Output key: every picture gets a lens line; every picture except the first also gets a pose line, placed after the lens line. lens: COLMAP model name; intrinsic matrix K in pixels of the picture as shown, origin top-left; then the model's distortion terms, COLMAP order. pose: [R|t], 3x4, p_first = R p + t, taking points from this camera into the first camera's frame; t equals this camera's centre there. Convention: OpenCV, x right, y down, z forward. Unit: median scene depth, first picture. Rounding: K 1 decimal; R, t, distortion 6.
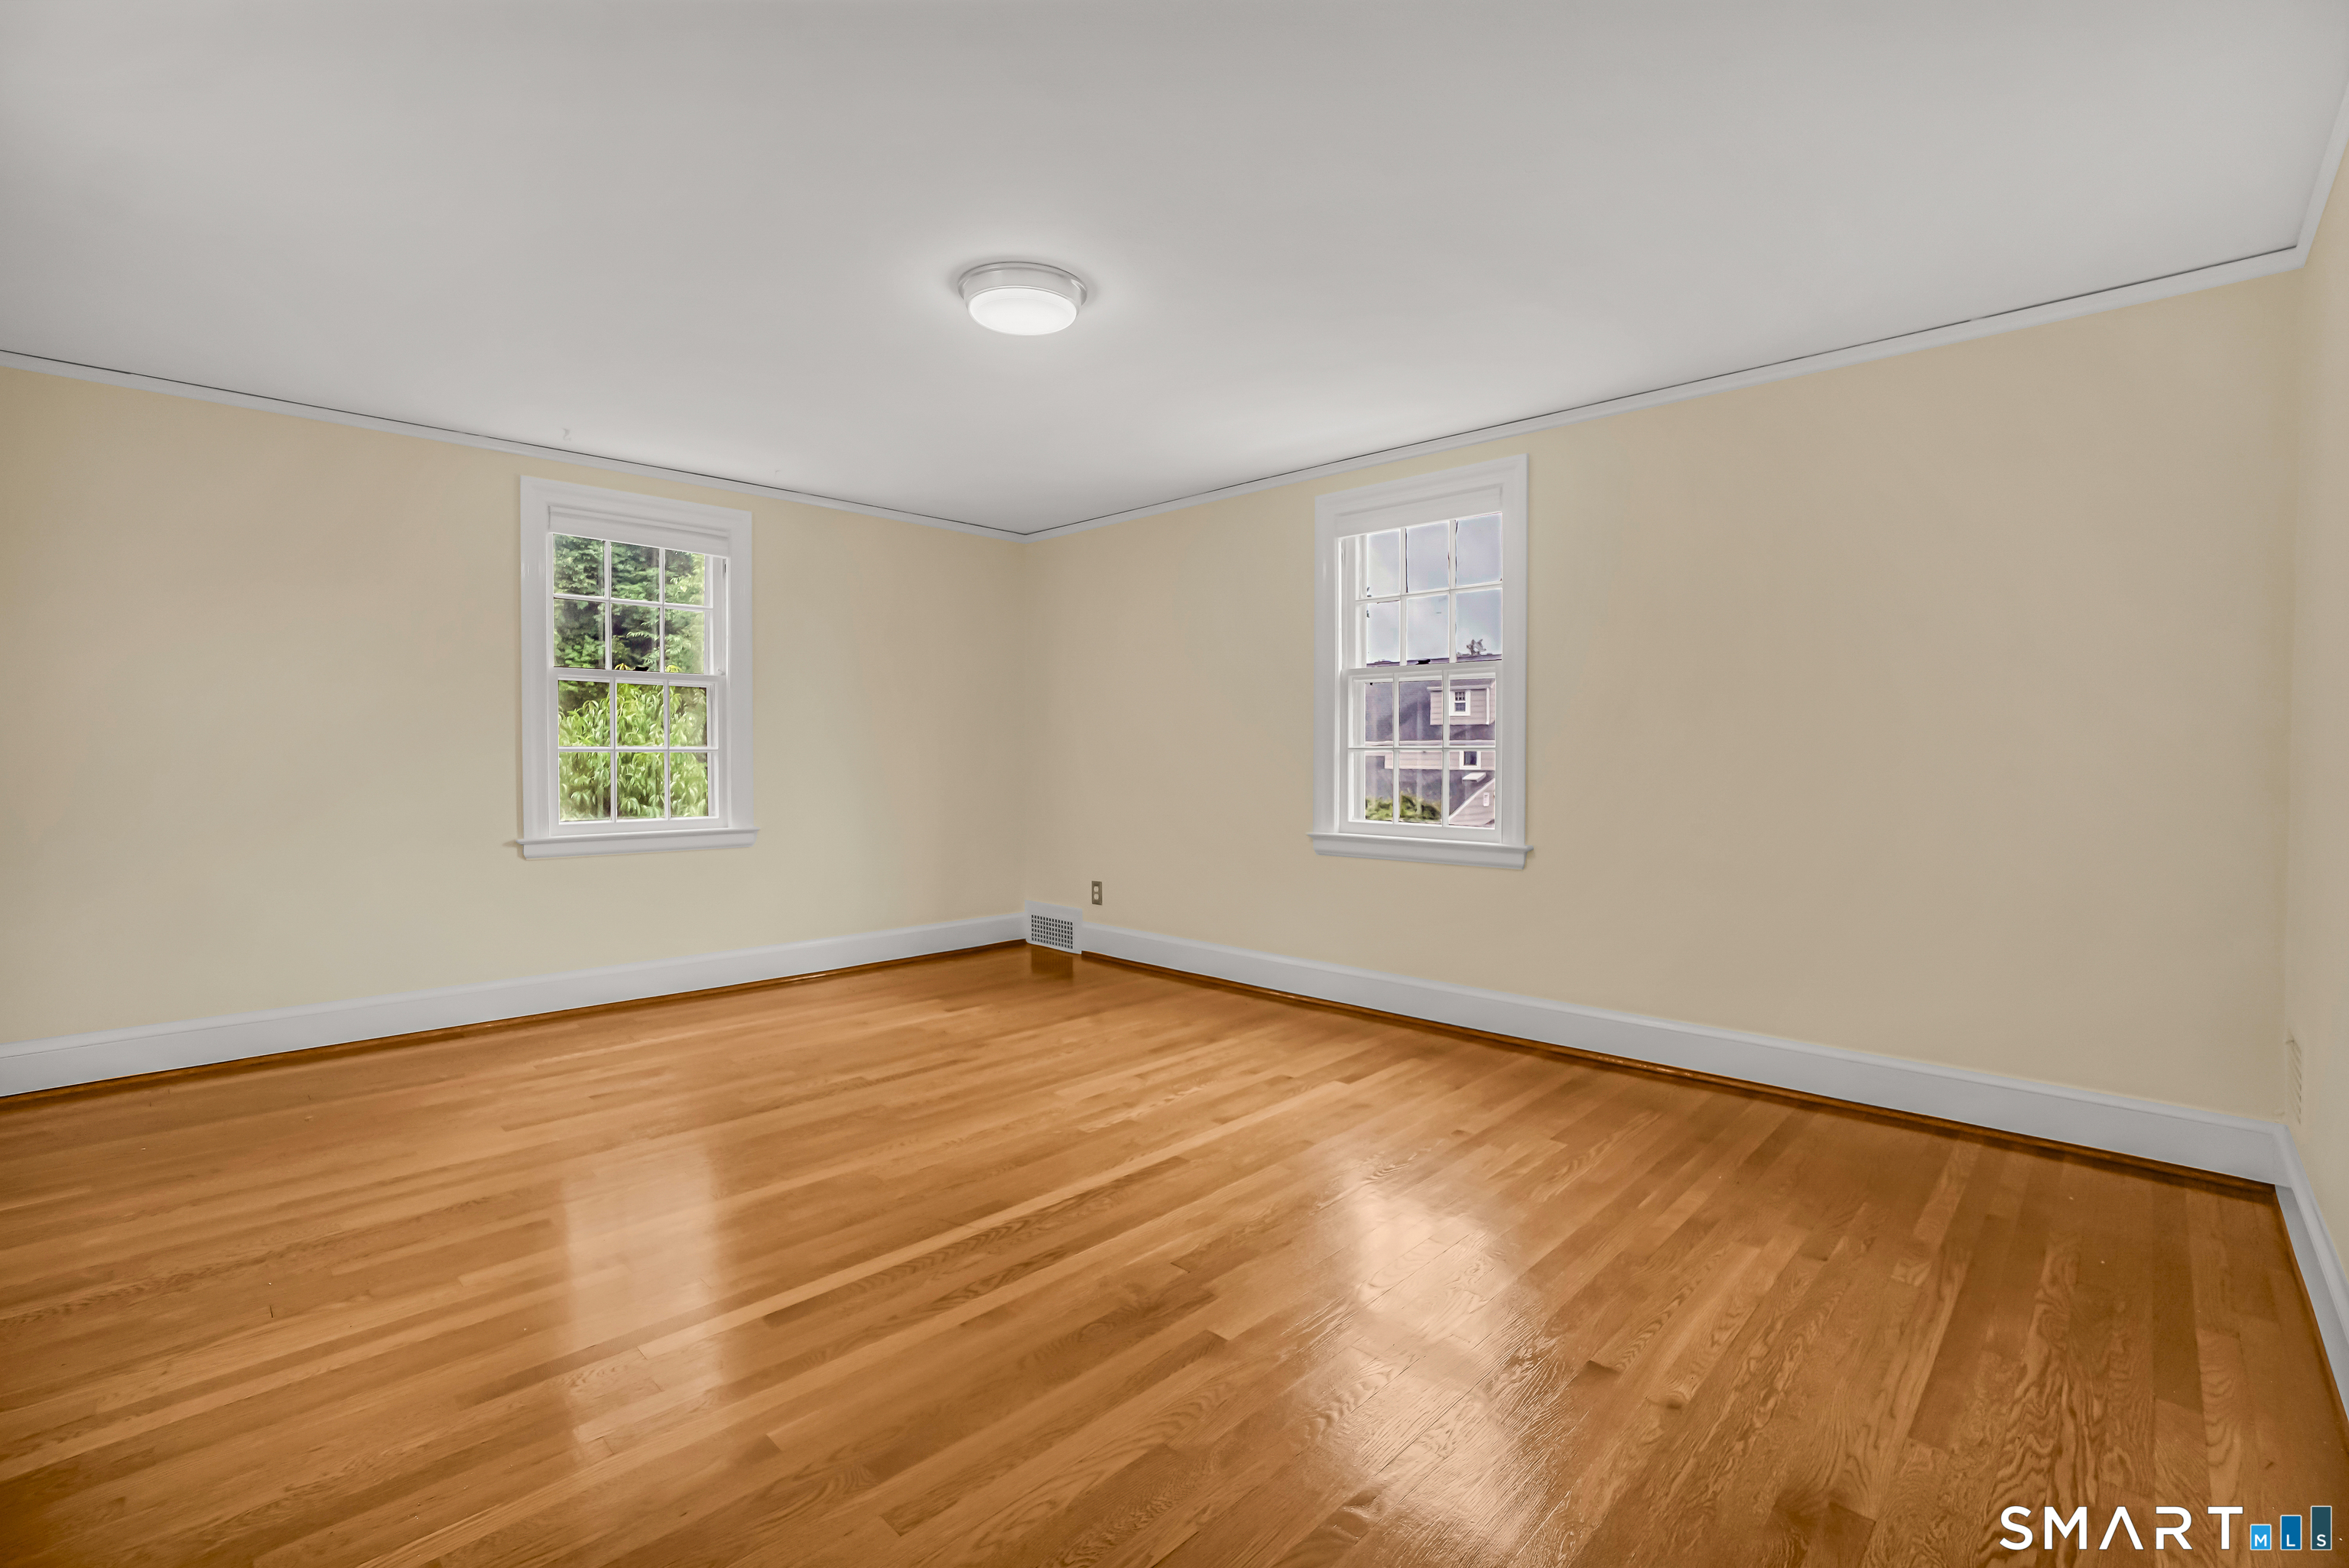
lens RADIAL K [[1030.4, 0, 1155.7], [0, 1030.4, 761.7], [0, 0, 1]] dist [-0.061555, 0.015345]
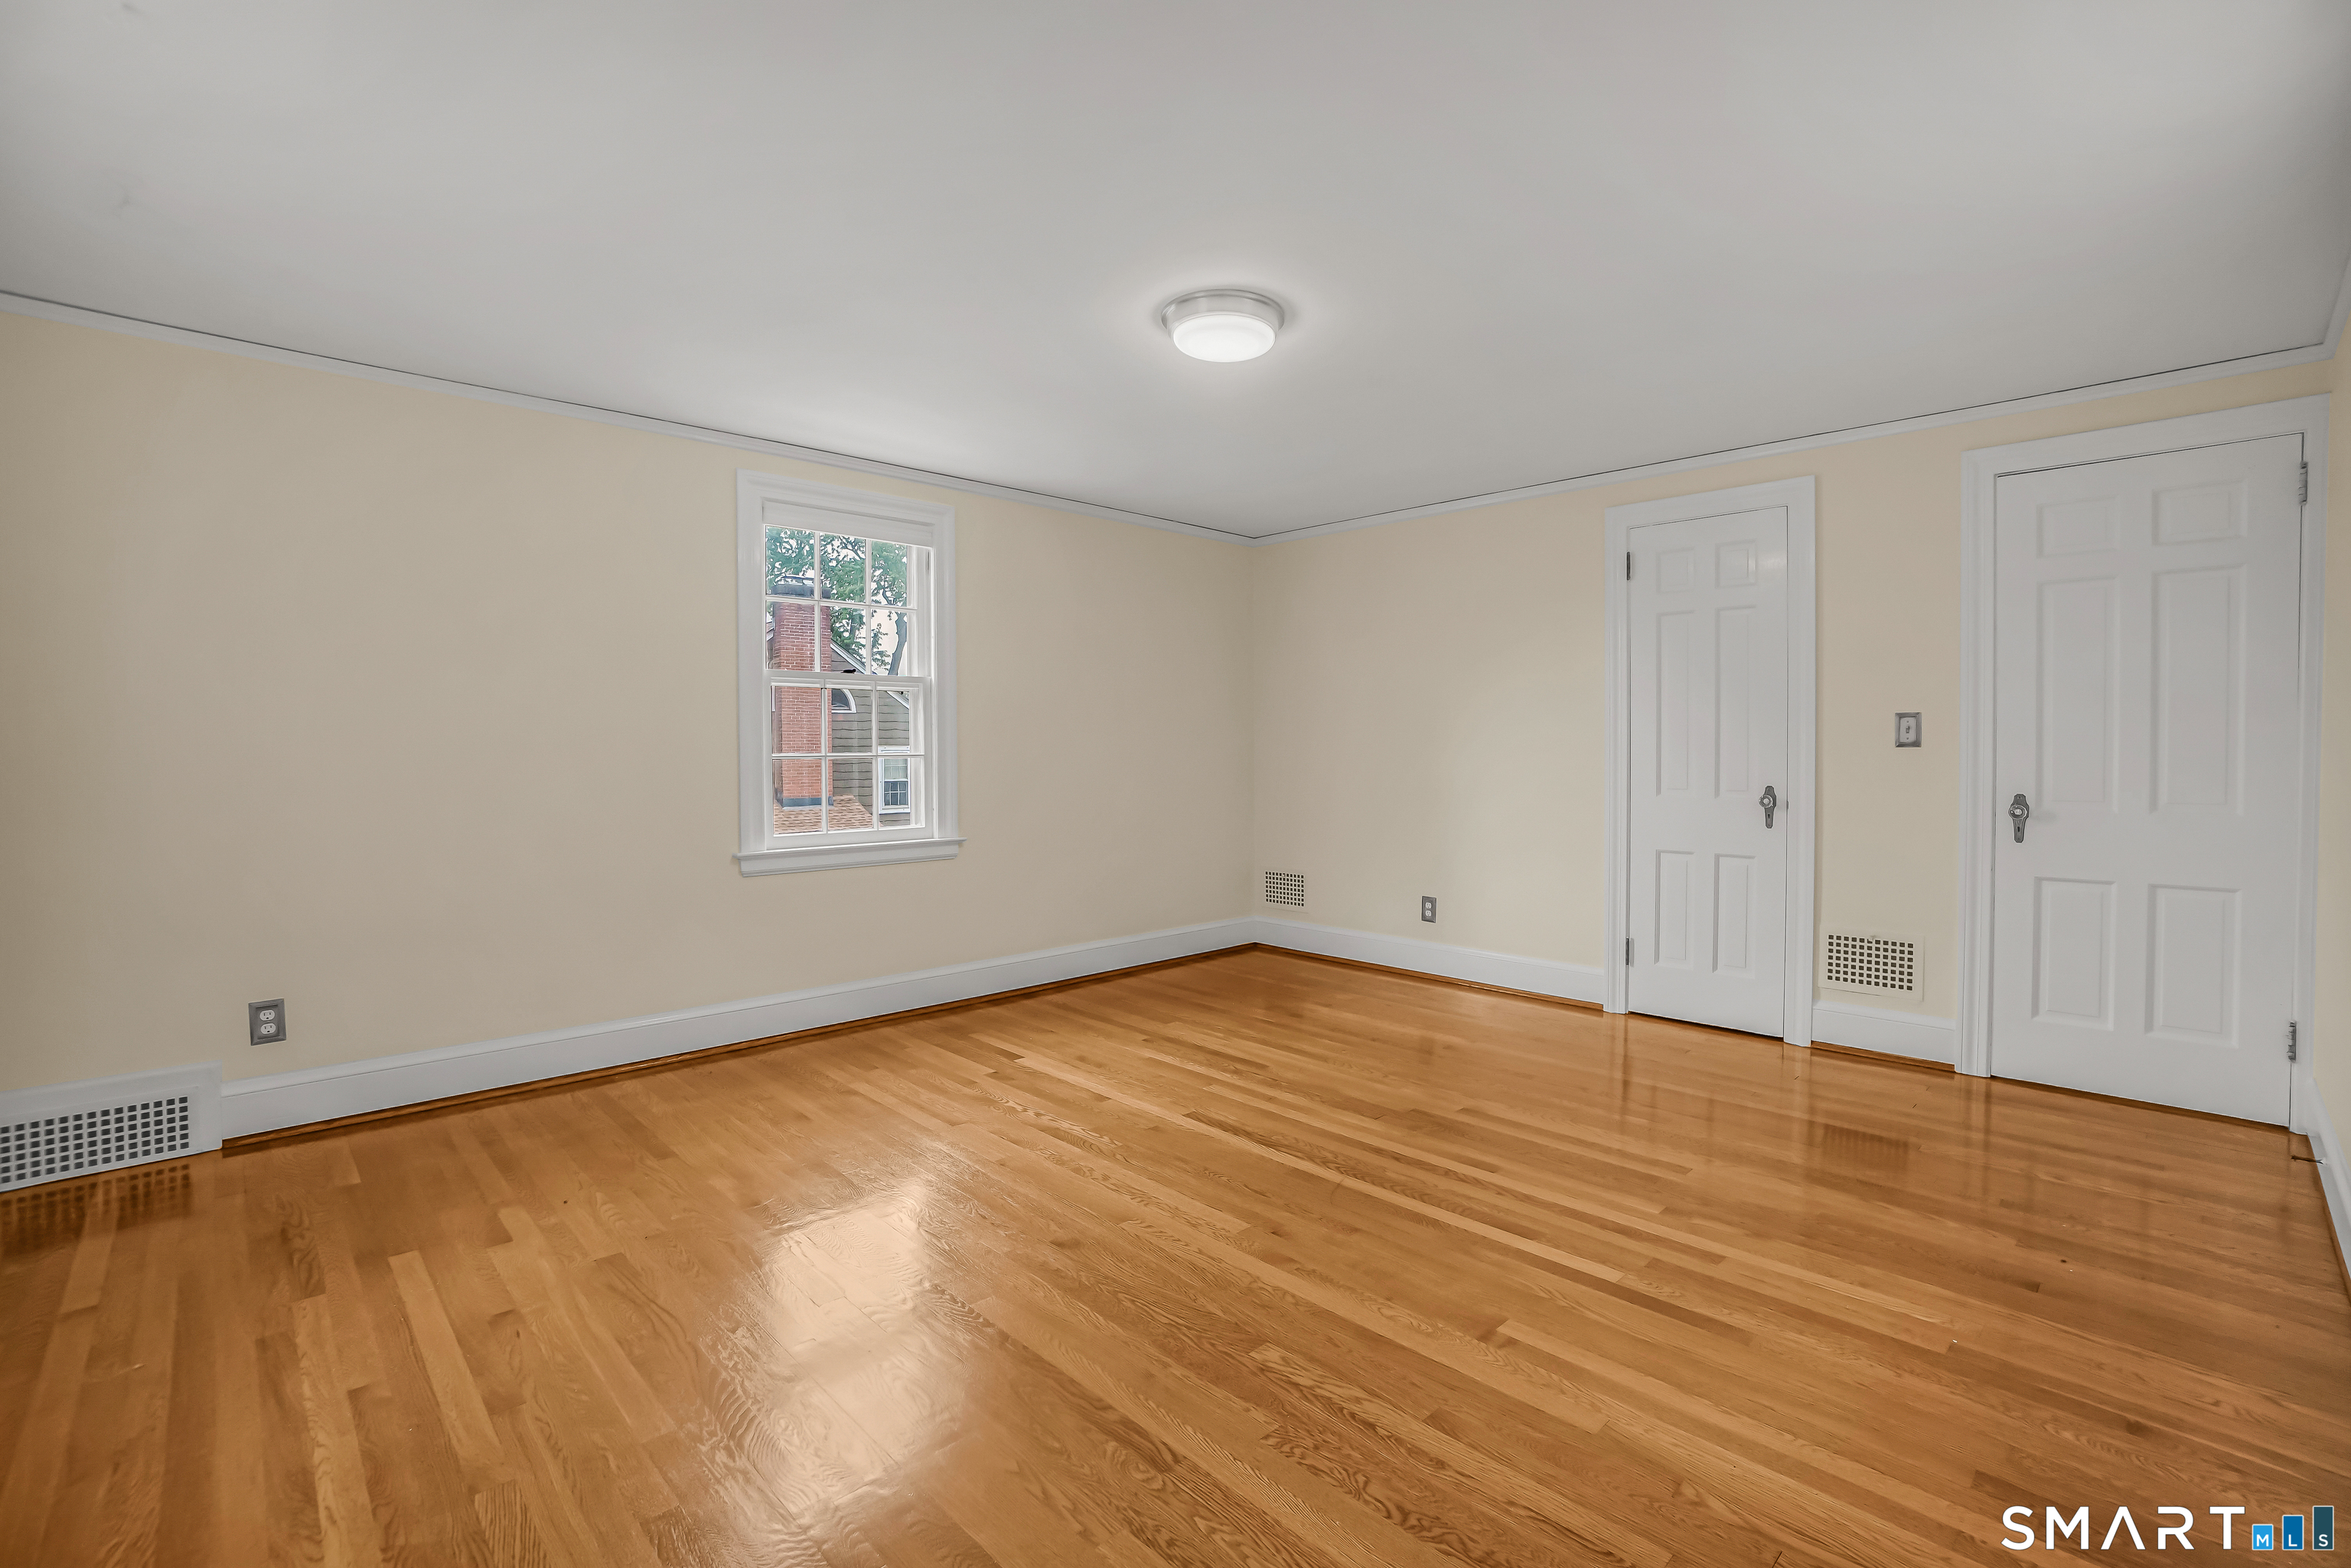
lens RADIAL K [[1031.4, 0, 1156.7], [0, 1031.4, 761.7], [0, 0, 1]] dist [-0.061555, 0.015345]
pose [[0.043648, -0.016983, 0.998903, -1.021545], [0.014826, 0.999756, 0.016350, -0.027513], [-0.998937, 0.014096, 0.043889, 0.884715]]
